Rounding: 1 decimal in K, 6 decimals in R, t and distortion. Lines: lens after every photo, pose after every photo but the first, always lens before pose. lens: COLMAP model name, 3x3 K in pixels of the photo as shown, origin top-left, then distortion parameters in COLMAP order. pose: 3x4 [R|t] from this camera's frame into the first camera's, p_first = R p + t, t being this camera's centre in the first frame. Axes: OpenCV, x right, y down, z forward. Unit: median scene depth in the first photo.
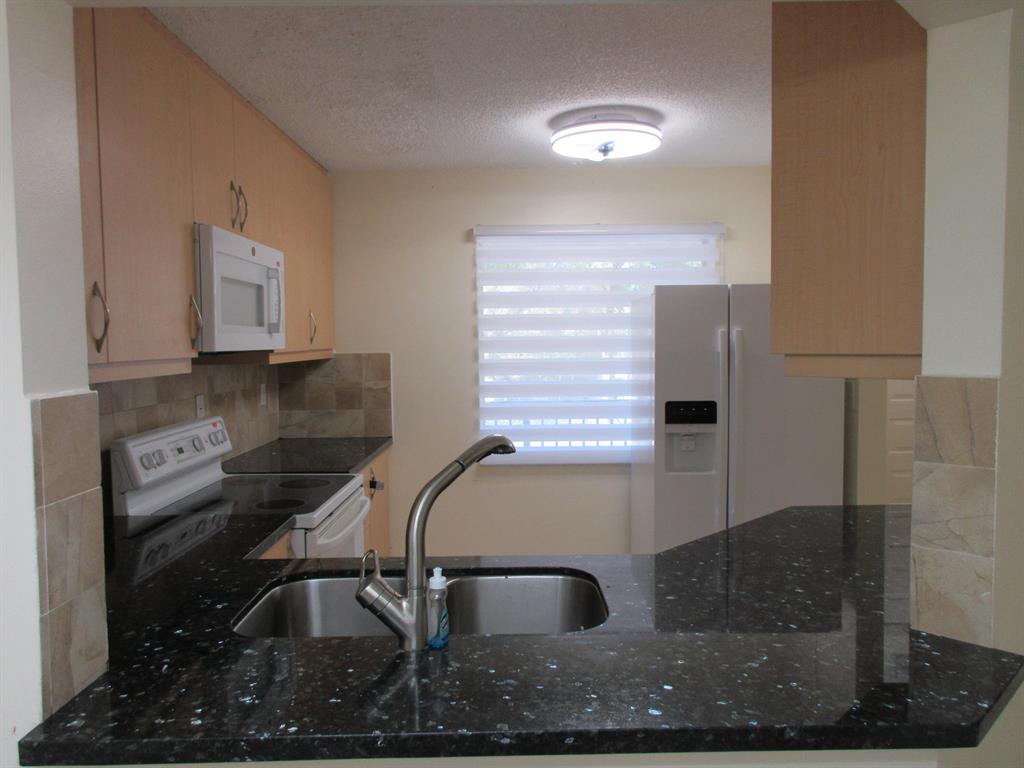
lens RADIAL K [[769.8, 0, 514.2], [0, 769.8, 385.3], [0, 0, 1]] dist [-0.010939, 0.049178]
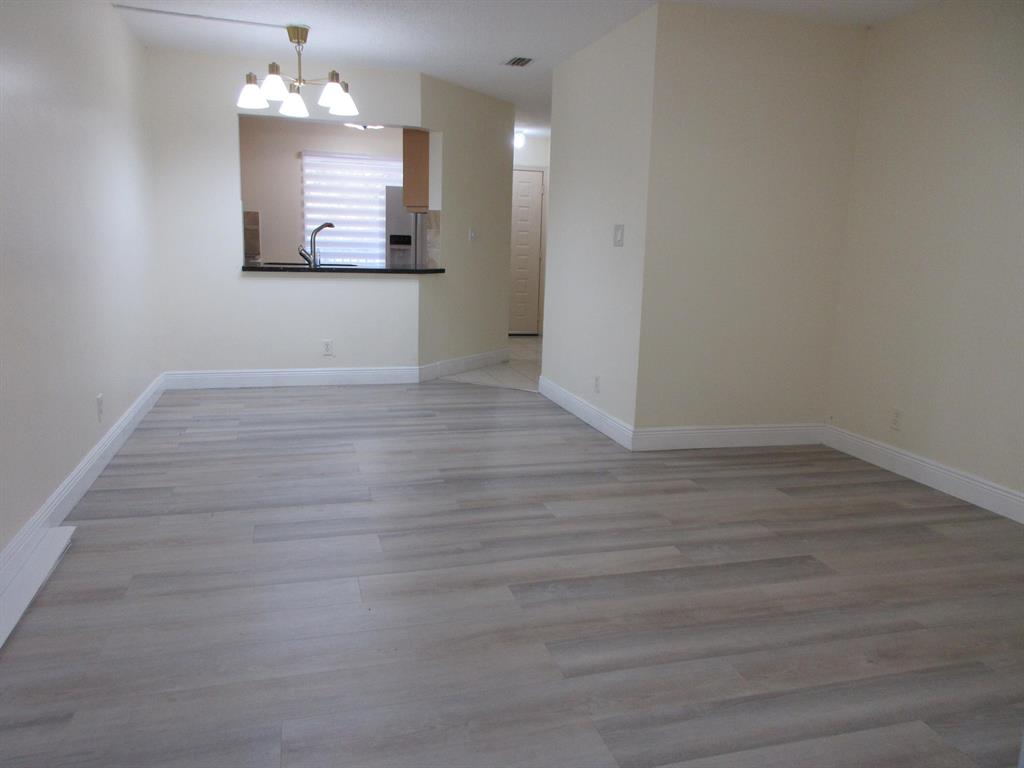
lens RADIAL K [[769.8, 0, 514.2], [0, 769.8, 385.3], [0, 0, 1]] dist [-0.010939, 0.049178]
pose [[0.961334, -0.007508, 0.275281, -0.098411], [-0.027353, 0.992081, 0.122582, 0.182201], [-0.274022, -0.125372, 0.953517, -1.475012]]
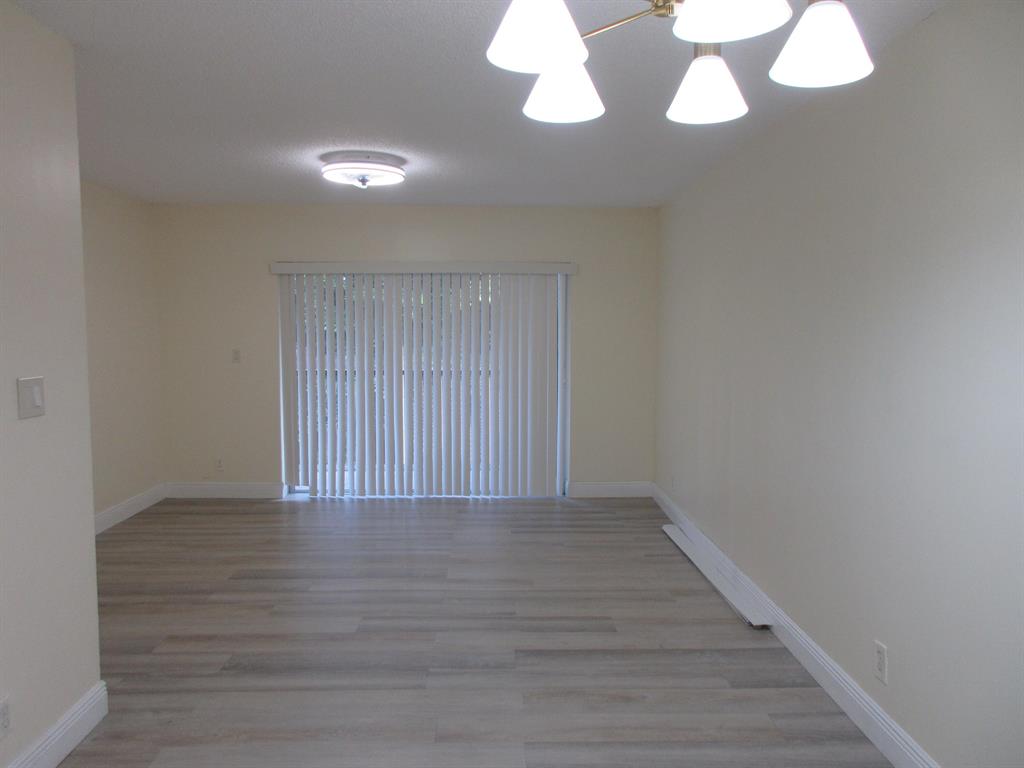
lens RADIAL K [[769.8, 0, 514.2], [0, 769.8, 385.3], [0, 0, 1]] dist [-0.010939, 0.049178]
pose [[-0.999777, 0.007497, -0.019741, 0.081232], [0.004554, 0.989407, 0.145100, -0.141698], [0.020620, 0.144978, -0.989220, 1.540939]]
